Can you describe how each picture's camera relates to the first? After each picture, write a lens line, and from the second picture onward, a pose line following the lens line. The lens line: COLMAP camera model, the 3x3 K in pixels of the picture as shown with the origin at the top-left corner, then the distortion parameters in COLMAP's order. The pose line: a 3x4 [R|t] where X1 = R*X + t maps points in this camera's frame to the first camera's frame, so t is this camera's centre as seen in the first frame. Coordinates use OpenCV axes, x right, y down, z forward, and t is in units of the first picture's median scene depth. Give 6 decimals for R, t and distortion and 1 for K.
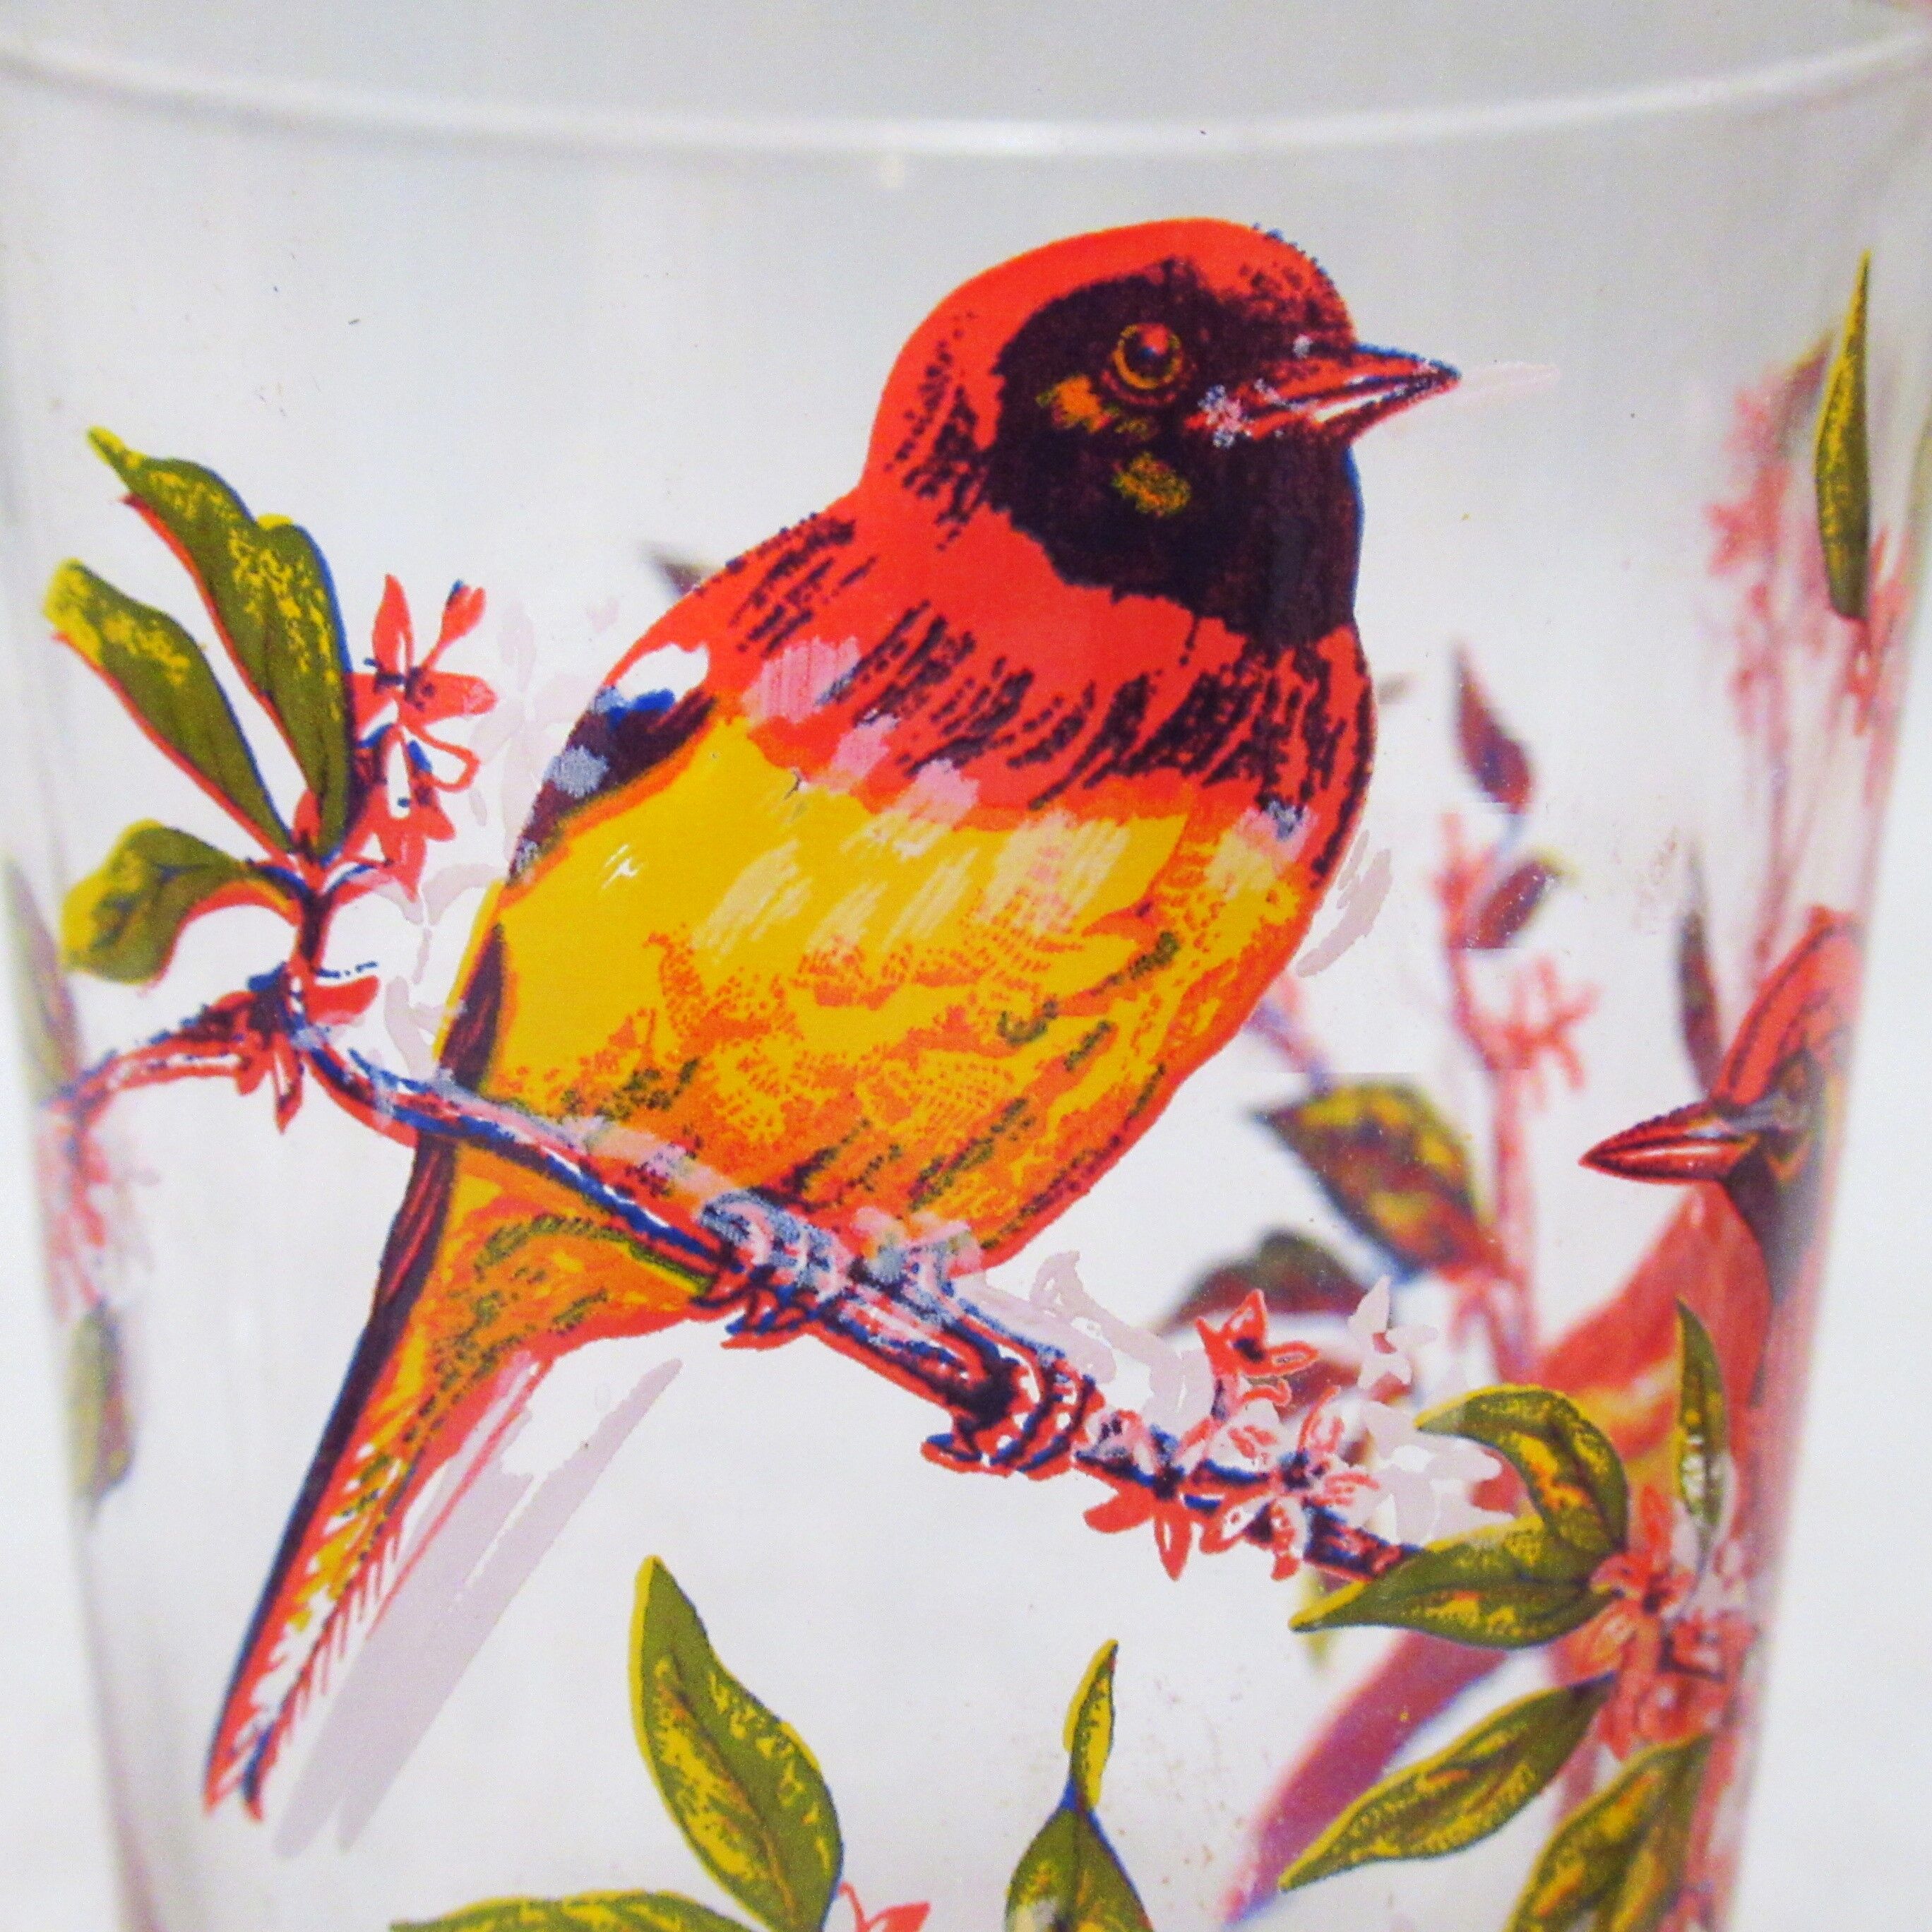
lens RADIAL K [[3275.4, 0, 966.0], [0, 3275.4, 966.0], [0, 0, 1]] dist [0.003390, -0.073843]
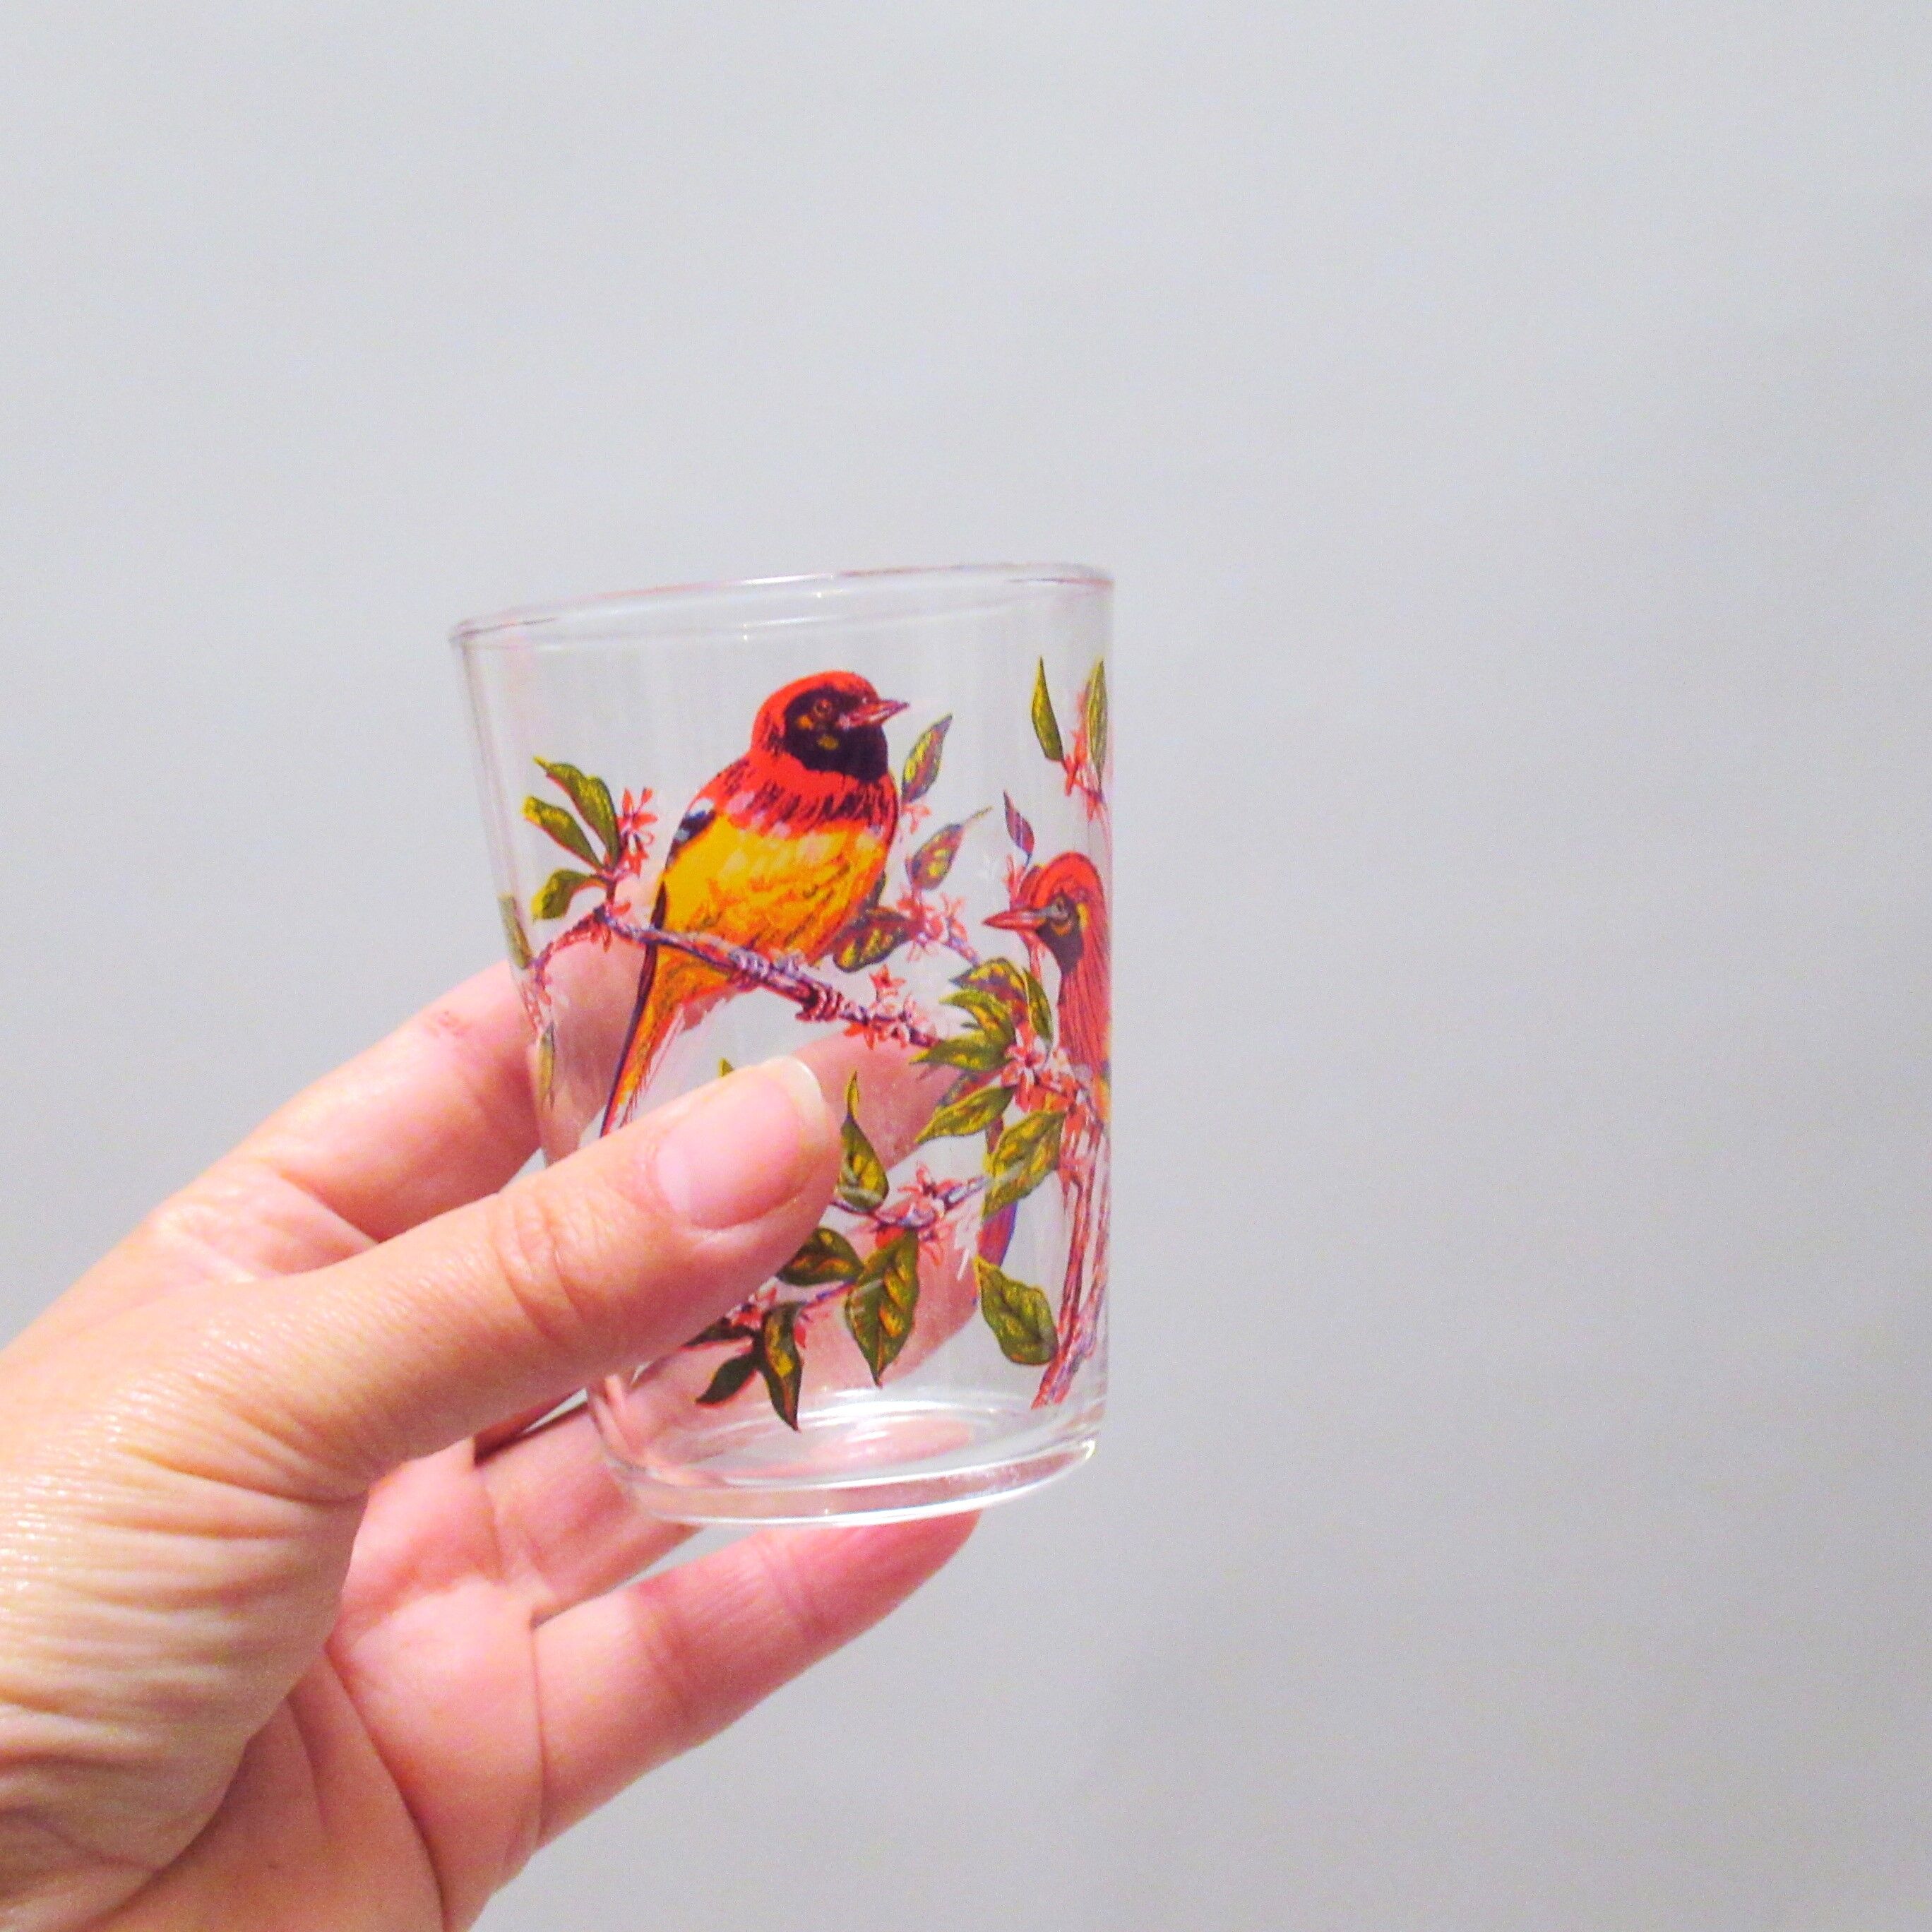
lens RADIAL K [[3275.4, 0, 966.0], [0, 3275.4, 966.0], [0, 0, 1]] dist [0.003390, -0.073843]
pose [[0.994732, -0.098587, -0.028080, 0.280224], [0.095741, 0.991407, -0.089138, 0.433772], [0.036626, 0.085981, 0.995623, -2.569763]]
